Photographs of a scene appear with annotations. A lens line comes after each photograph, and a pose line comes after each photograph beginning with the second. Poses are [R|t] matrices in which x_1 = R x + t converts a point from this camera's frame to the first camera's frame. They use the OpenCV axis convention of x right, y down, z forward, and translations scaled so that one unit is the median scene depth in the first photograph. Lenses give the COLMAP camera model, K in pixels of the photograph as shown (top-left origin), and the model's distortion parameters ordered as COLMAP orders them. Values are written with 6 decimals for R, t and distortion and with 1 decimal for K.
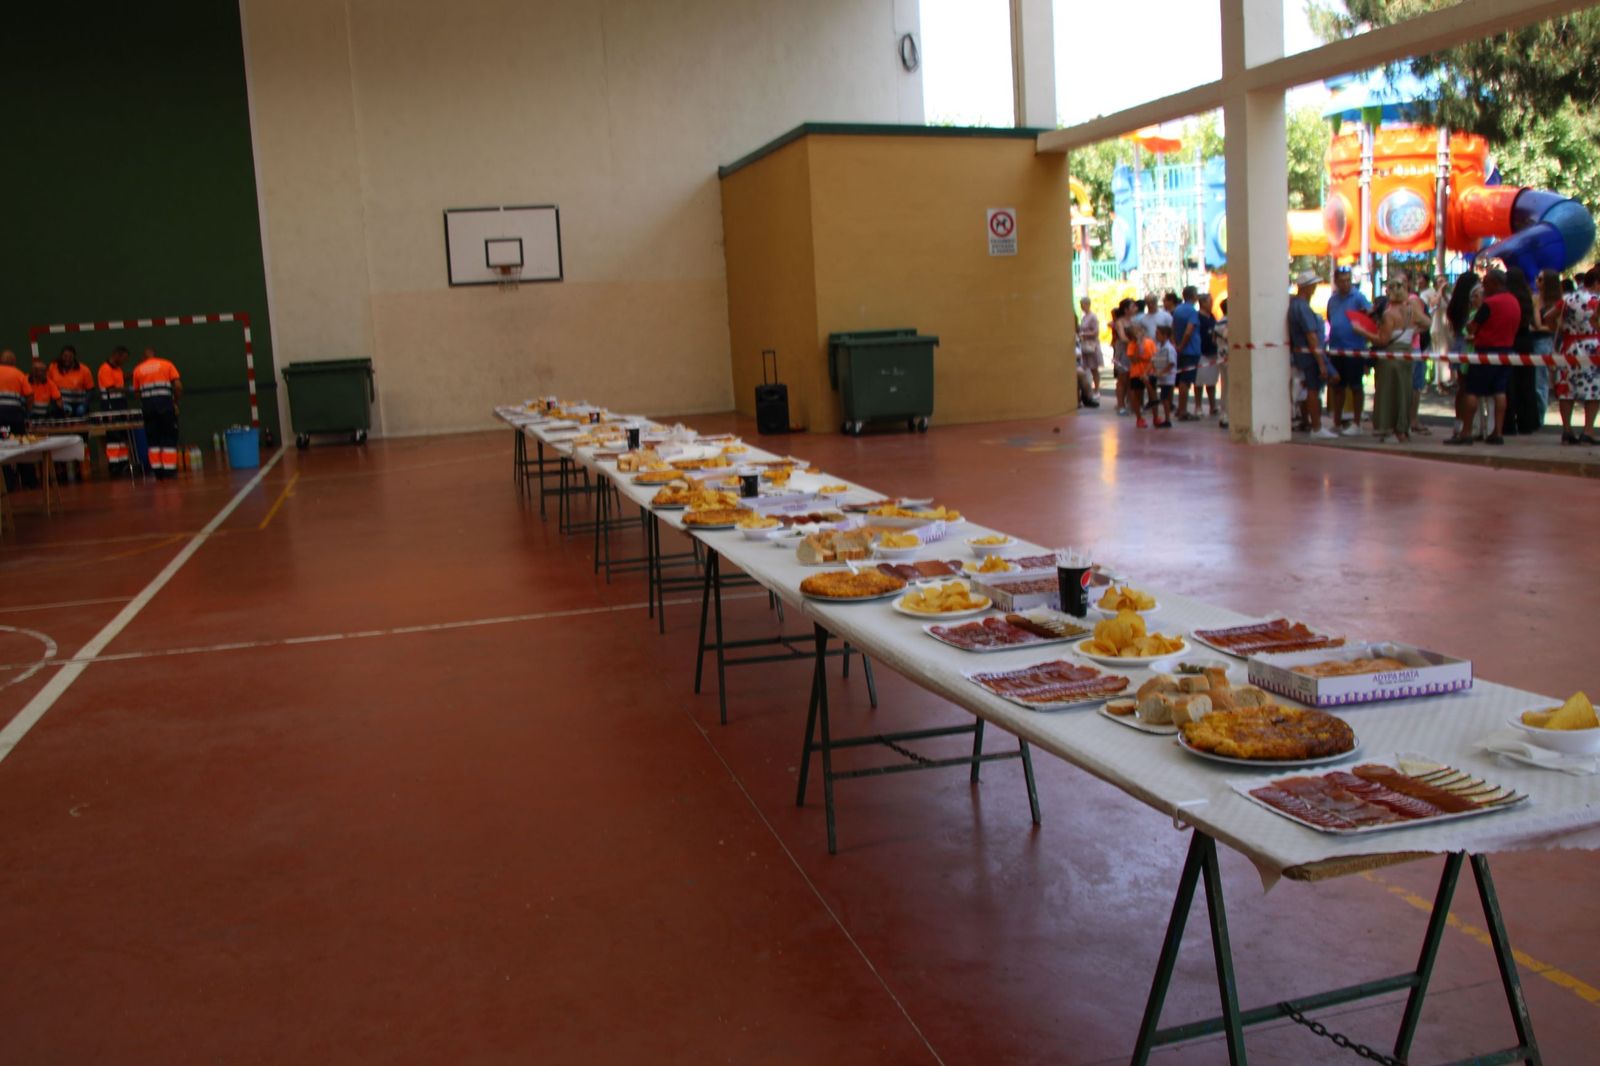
lens RADIAL K [[1443.1, 0, 799.8], [0, 1443.1, 552.1], [0, 0, 1]] dist [-0.145940, 0.140506]
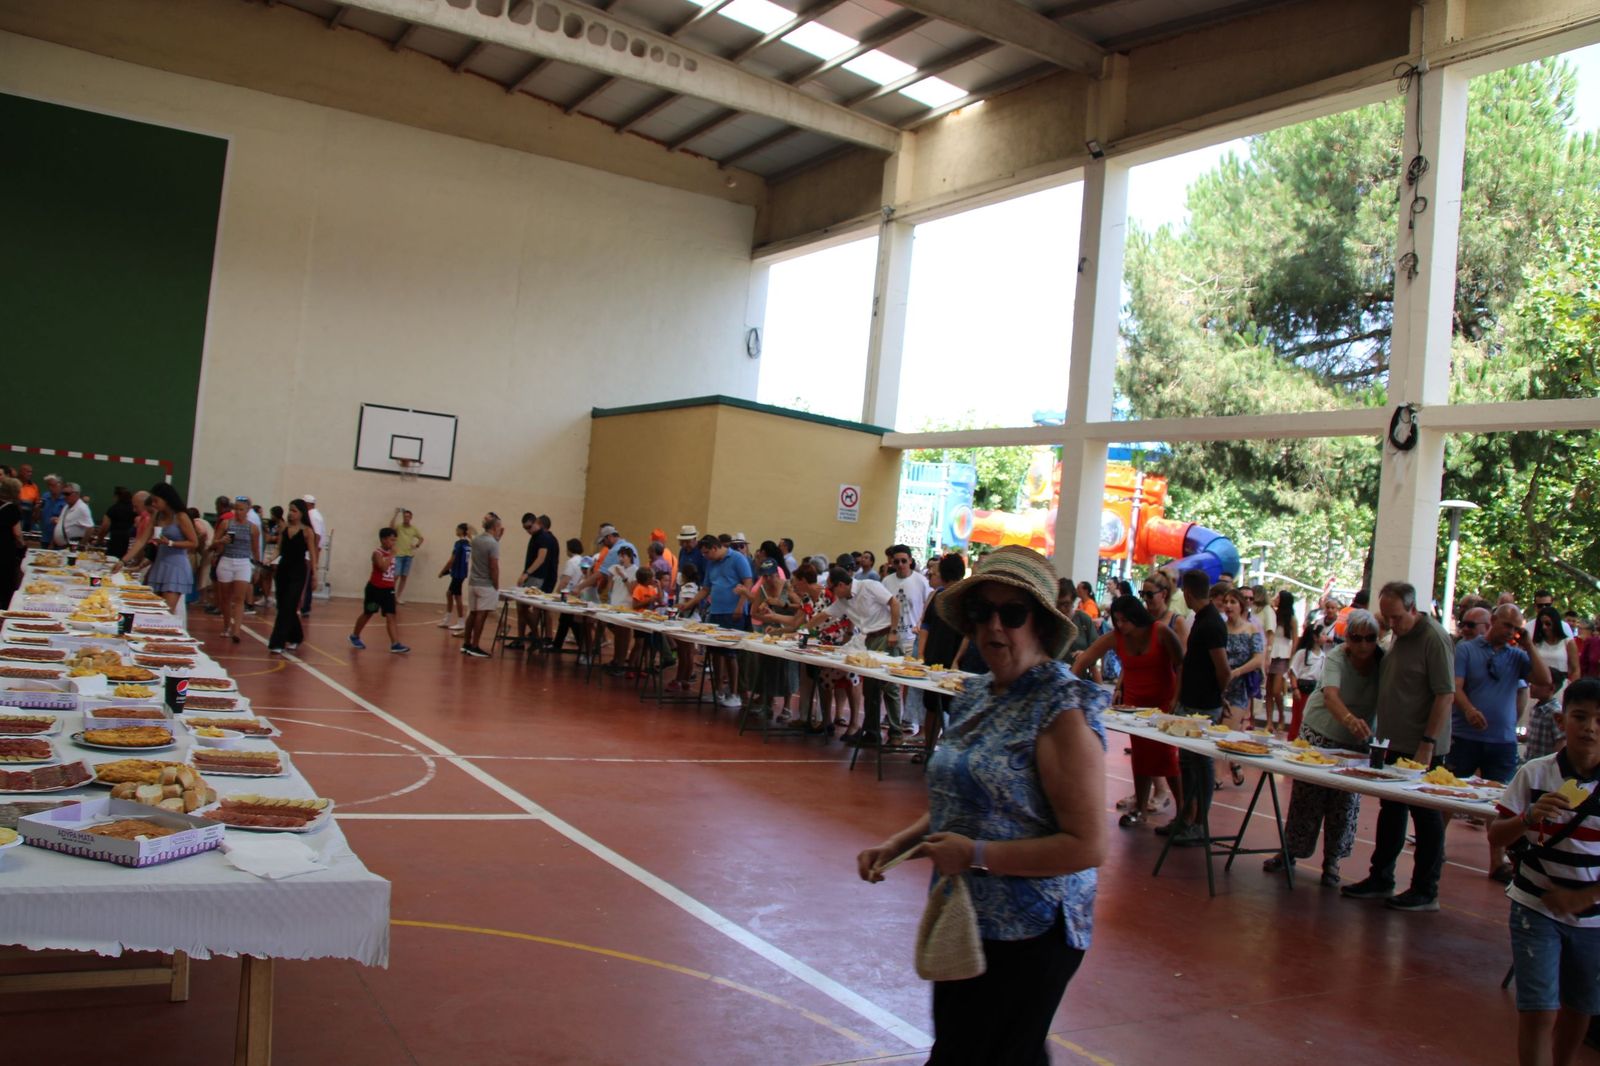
lens RADIAL K [[1335.7, 0, 807.9], [0, 1335.7, 536.5], [0, 0, 1]] dist [-0.167318, 0.121003]
pose [[0.948452, 0.149413, 0.279491, -0.188457], [-0.099986, 0.977924, -0.183487, 0.022377], [-0.300737, 0.146084, 0.942453, -0.088275]]
